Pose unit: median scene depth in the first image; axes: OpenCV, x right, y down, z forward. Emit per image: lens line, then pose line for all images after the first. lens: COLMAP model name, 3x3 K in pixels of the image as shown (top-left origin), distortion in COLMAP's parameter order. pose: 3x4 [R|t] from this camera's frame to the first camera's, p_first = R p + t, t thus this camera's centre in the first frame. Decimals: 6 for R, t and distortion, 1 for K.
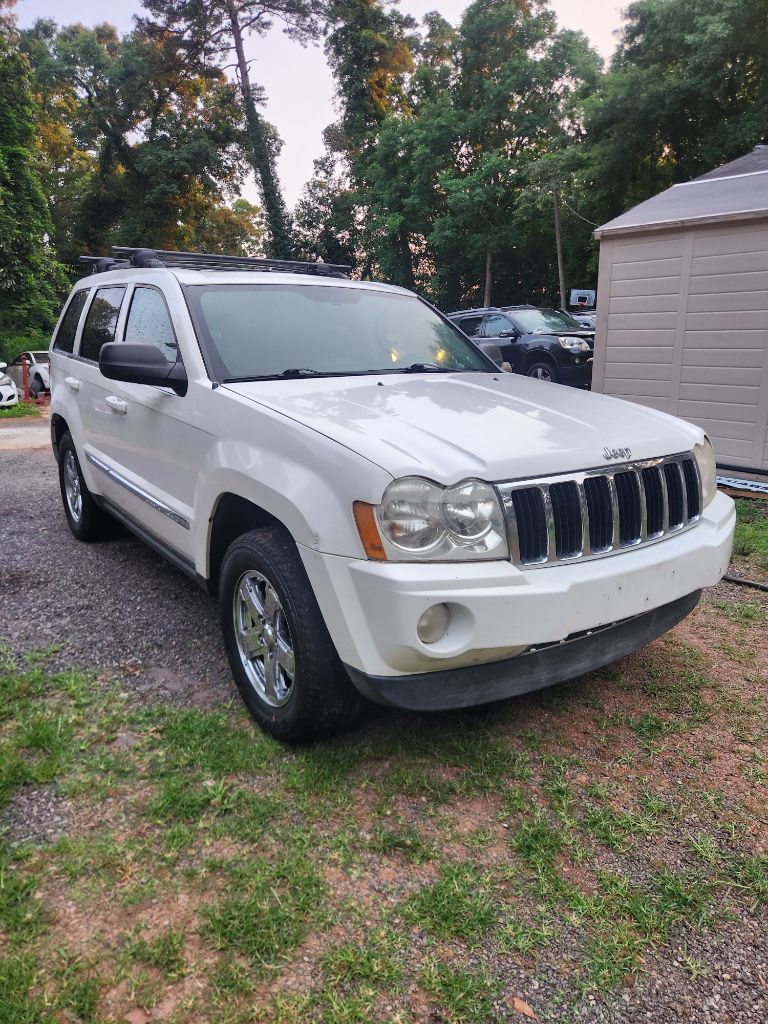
lens RADIAL K [[698.2, 0, 378.6], [0, 698.2, 508.2], [0, 0, 1]] dist [0.053543, -0.037861]
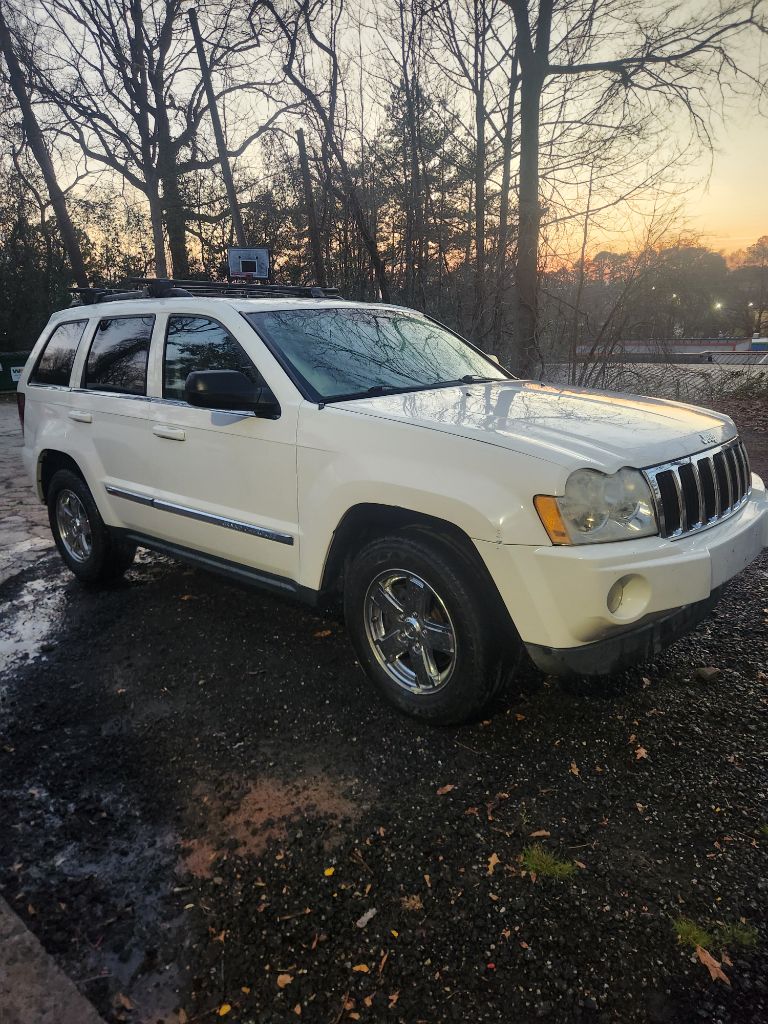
lens RADIAL K [[698.2, 0, 378.6], [0, 698.2, 508.2], [0, 0, 1]] dist [0.053543, -0.037861]
pose [[0.977363, -0.093137, 0.189967, -0.410310], [0.097284, 0.995177, -0.012601, 0.000243], [-0.187877, 0.030797, 0.981710, -0.050465]]
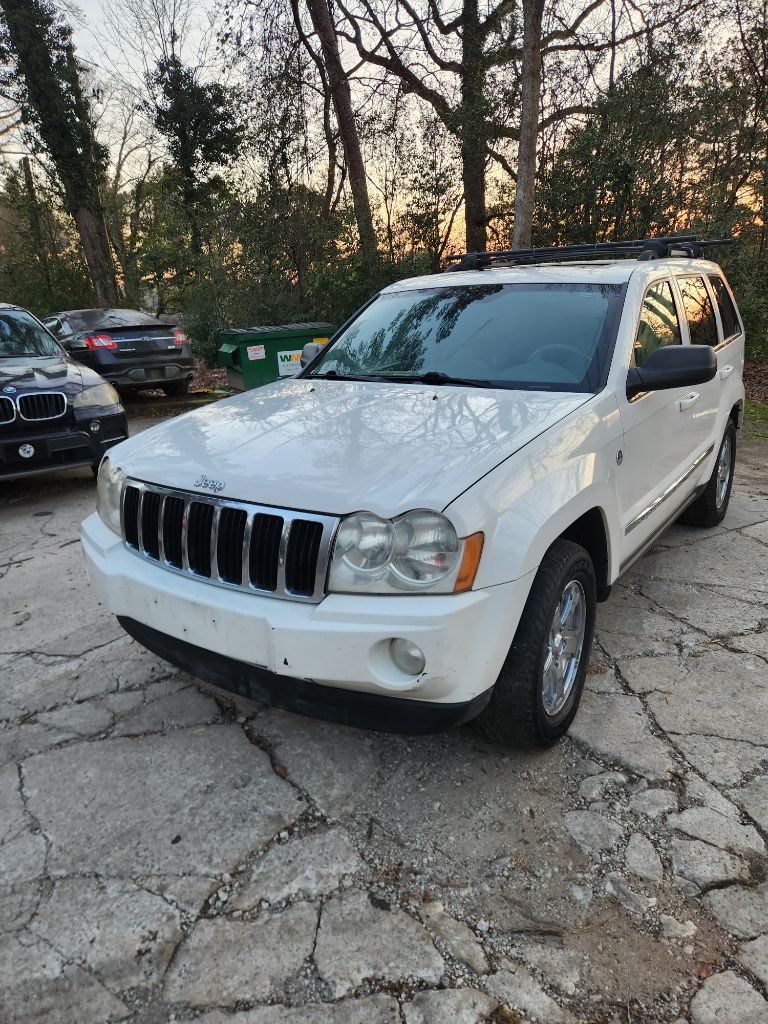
lens RADIAL K [[698.2, 0, 378.6], [0, 698.2, 508.2], [0, 0, 1]] dist [0.053543, -0.037861]
pose [[0.312902, 0.250879, -0.916052, 1.255941], [-0.192298, 0.961243, 0.197571, -0.271023], [0.930115, 0.114334, 0.349019, 0.828359]]
